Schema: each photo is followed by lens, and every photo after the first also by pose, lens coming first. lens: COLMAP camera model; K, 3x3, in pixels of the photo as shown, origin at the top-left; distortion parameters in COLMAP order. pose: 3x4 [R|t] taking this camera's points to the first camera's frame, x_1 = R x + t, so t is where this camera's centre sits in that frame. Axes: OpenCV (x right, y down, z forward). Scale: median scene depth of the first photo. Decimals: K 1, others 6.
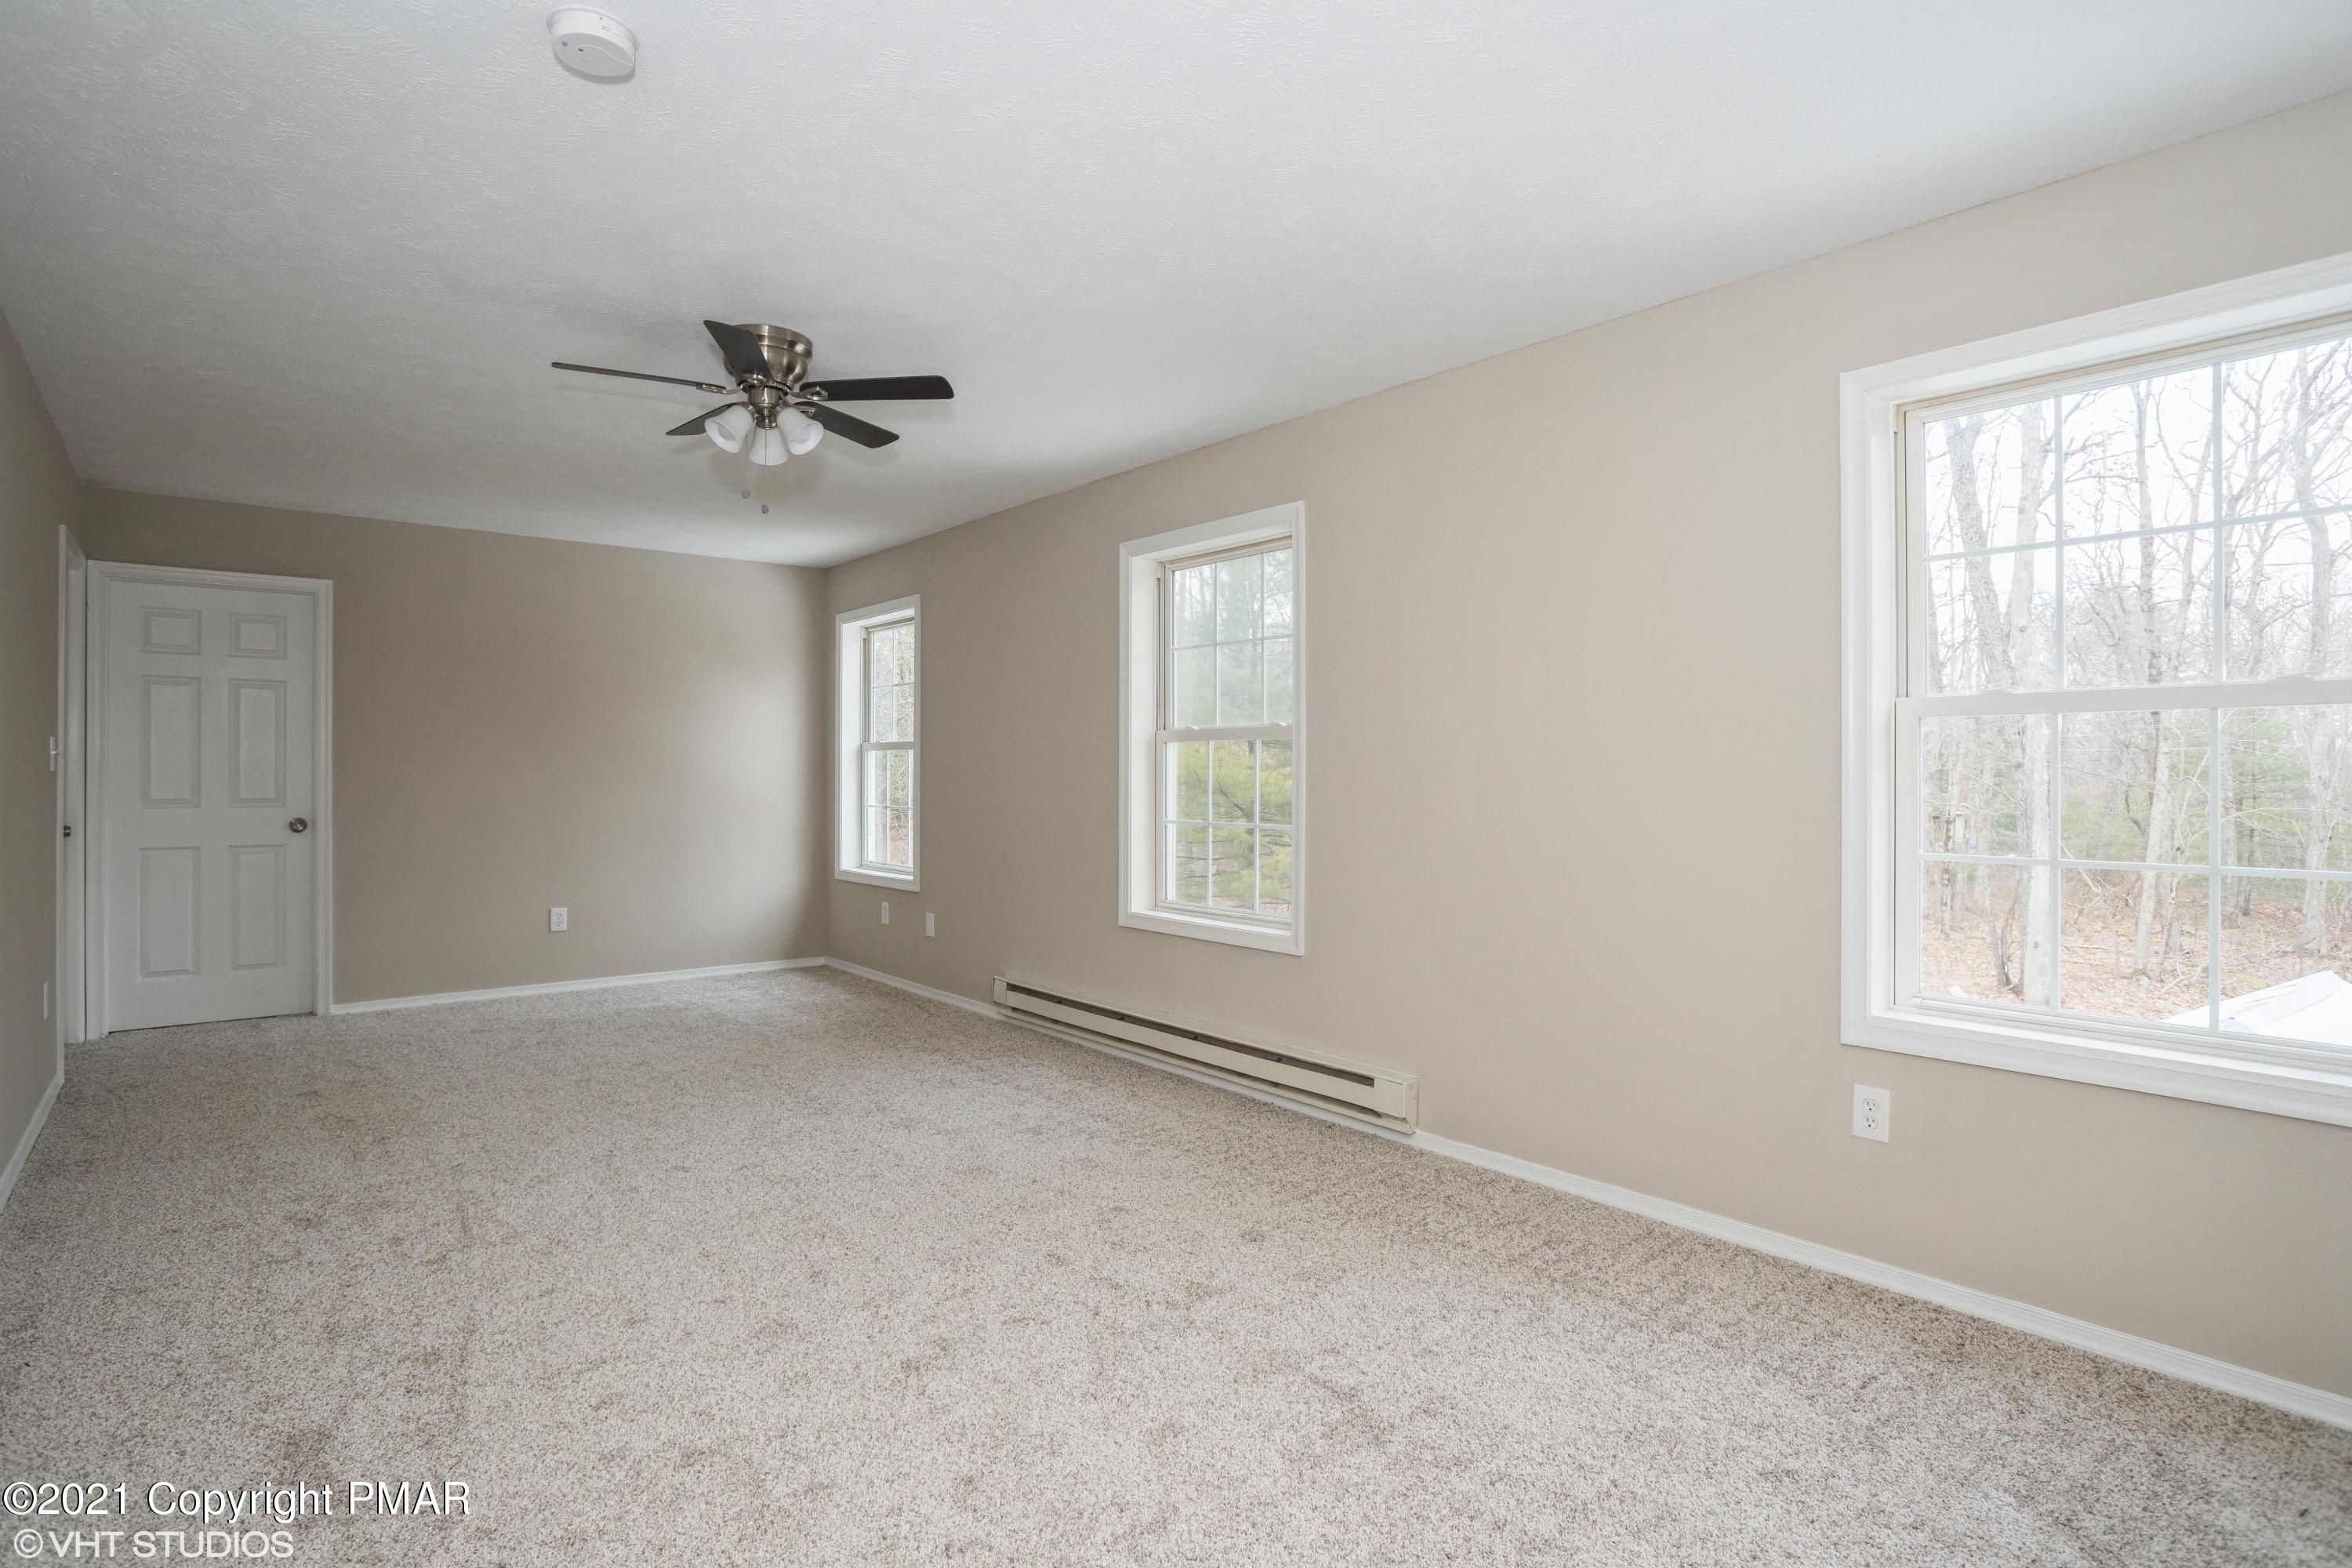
lens RADIAL K [[1161.6, 0, 1176.0], [0, 1161.6, 784.0], [0, 0, 1]] dist [-0.021539, 0.000186]
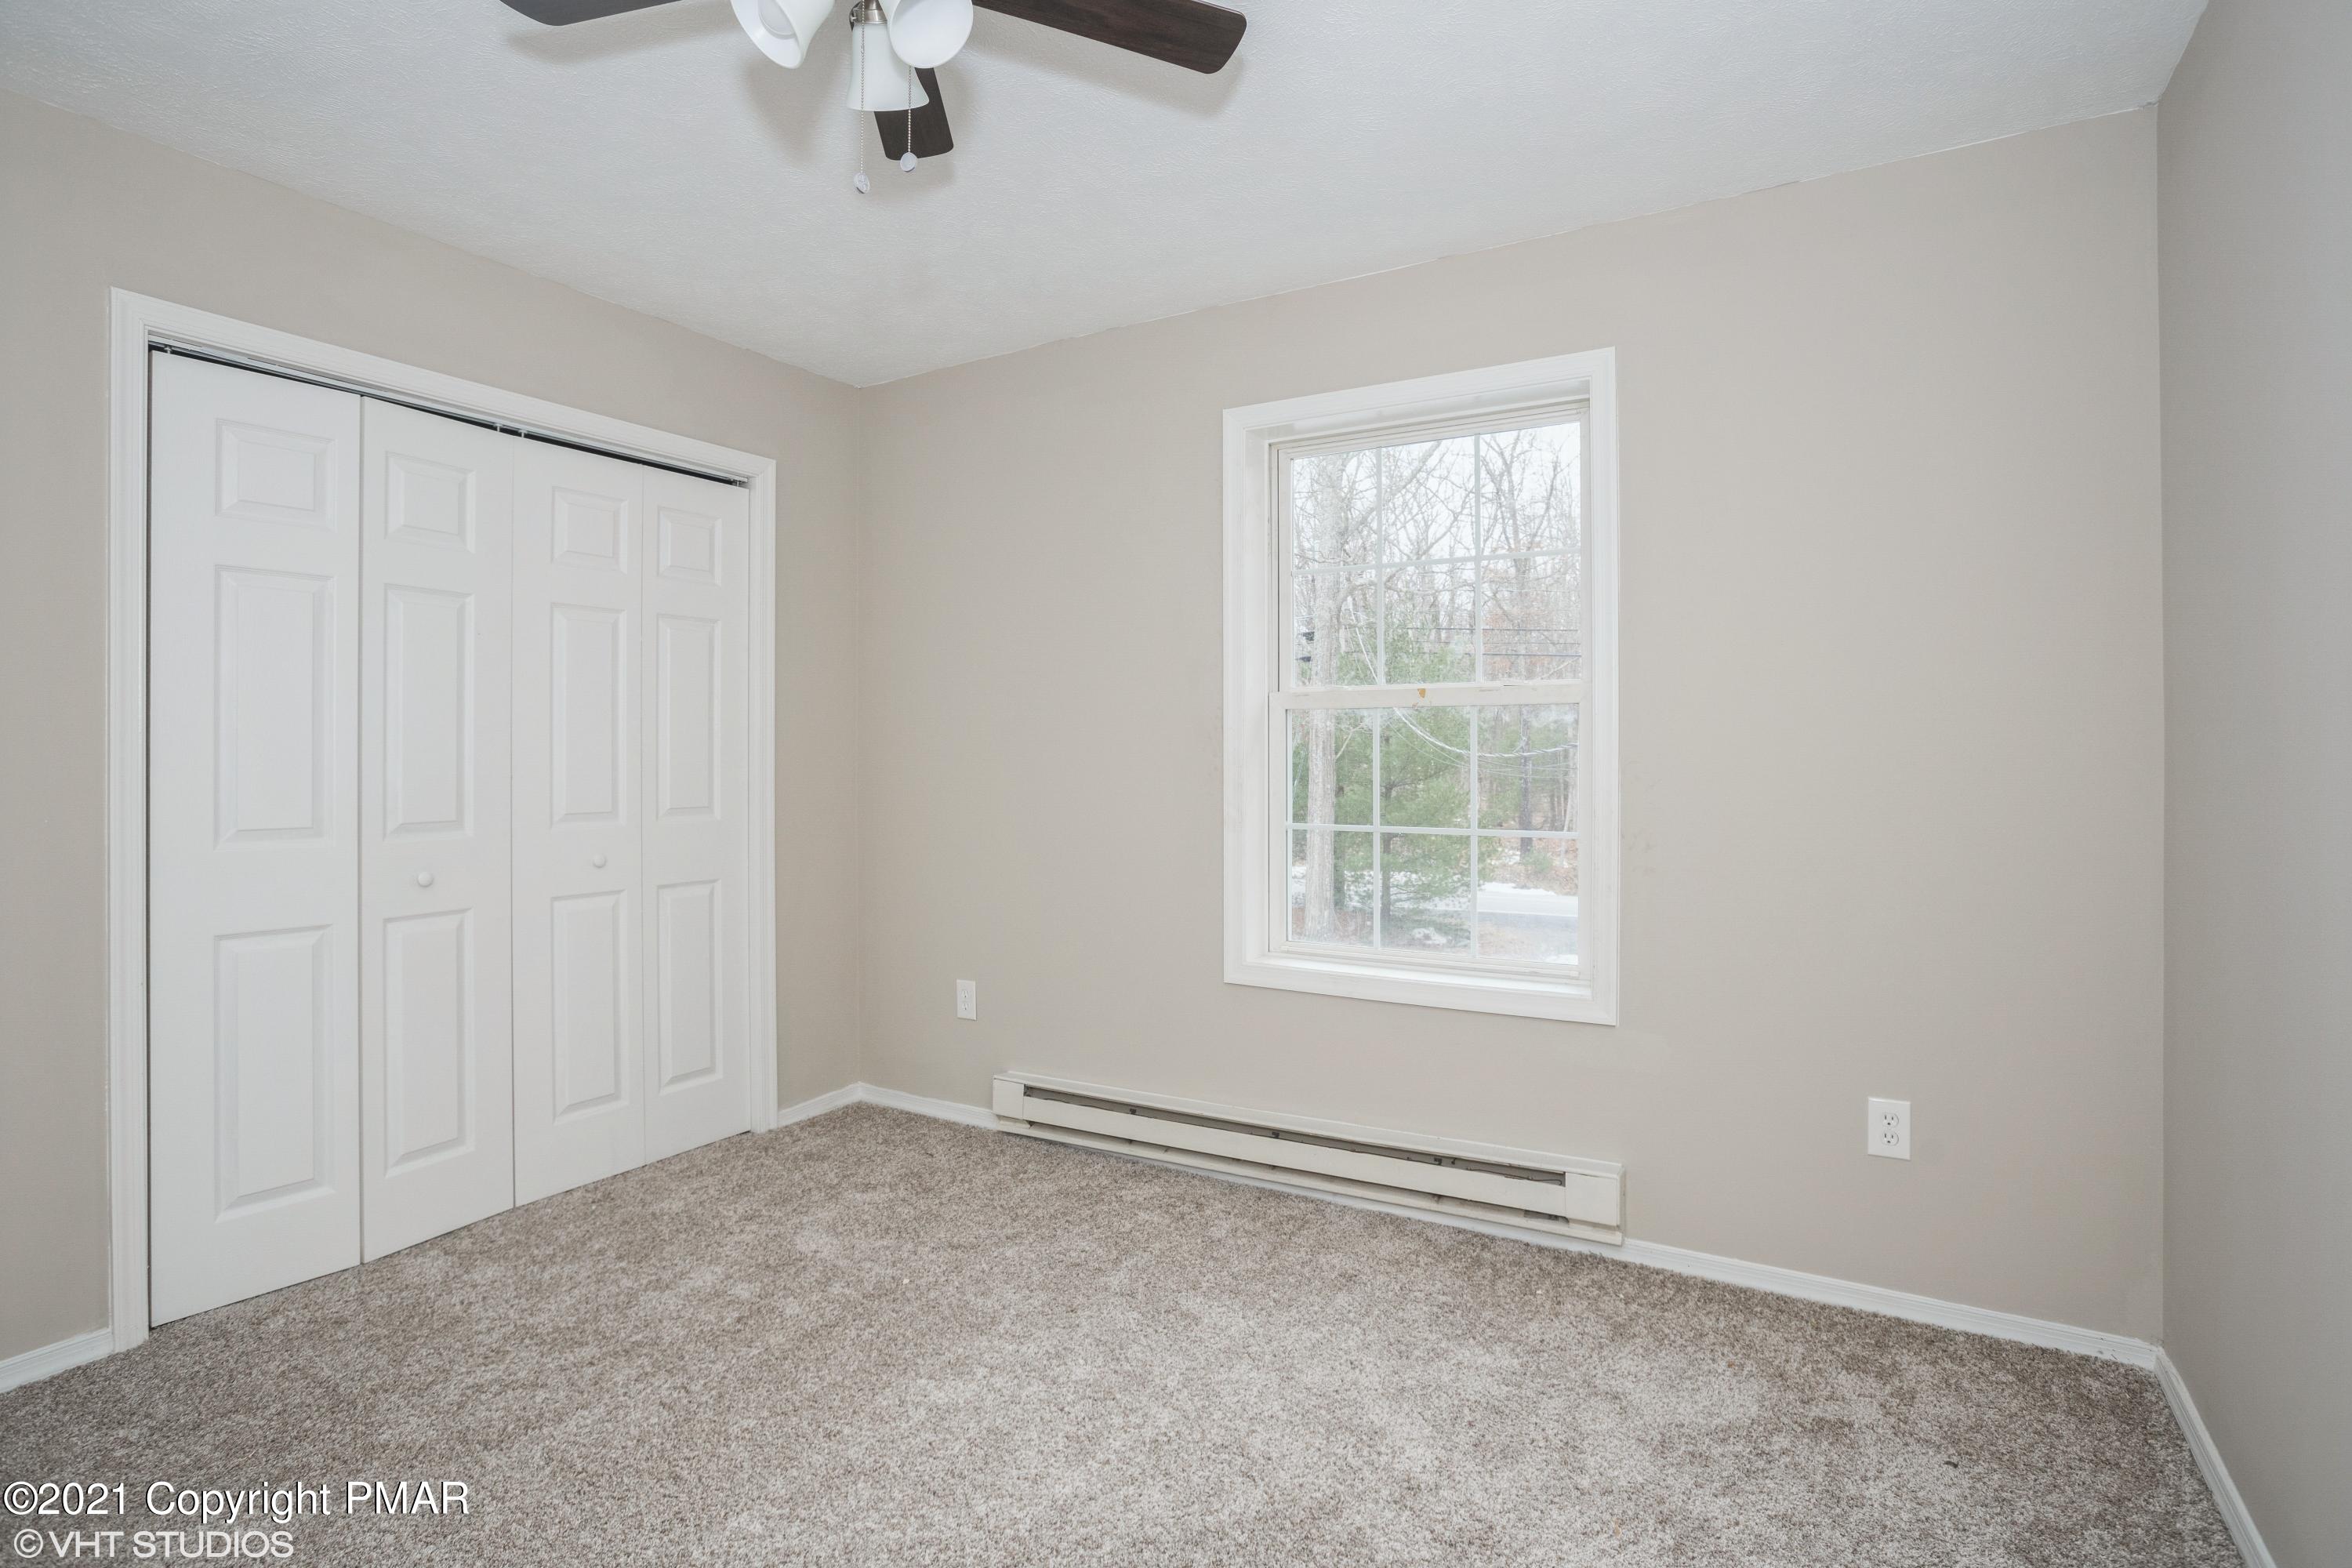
lens RADIAL K [[1172.2, 0, 1176.0], [0, 1172.2, 784.0], [0, 0, 1]] dist [0.027272, 0.000046]
pose [[0.937433, -0.011612, 0.347972, -0.314361], [0.010158, 0.999930, 0.006002, 0.000620], [-0.348018, -0.002092, 0.937486, 0.383715]]
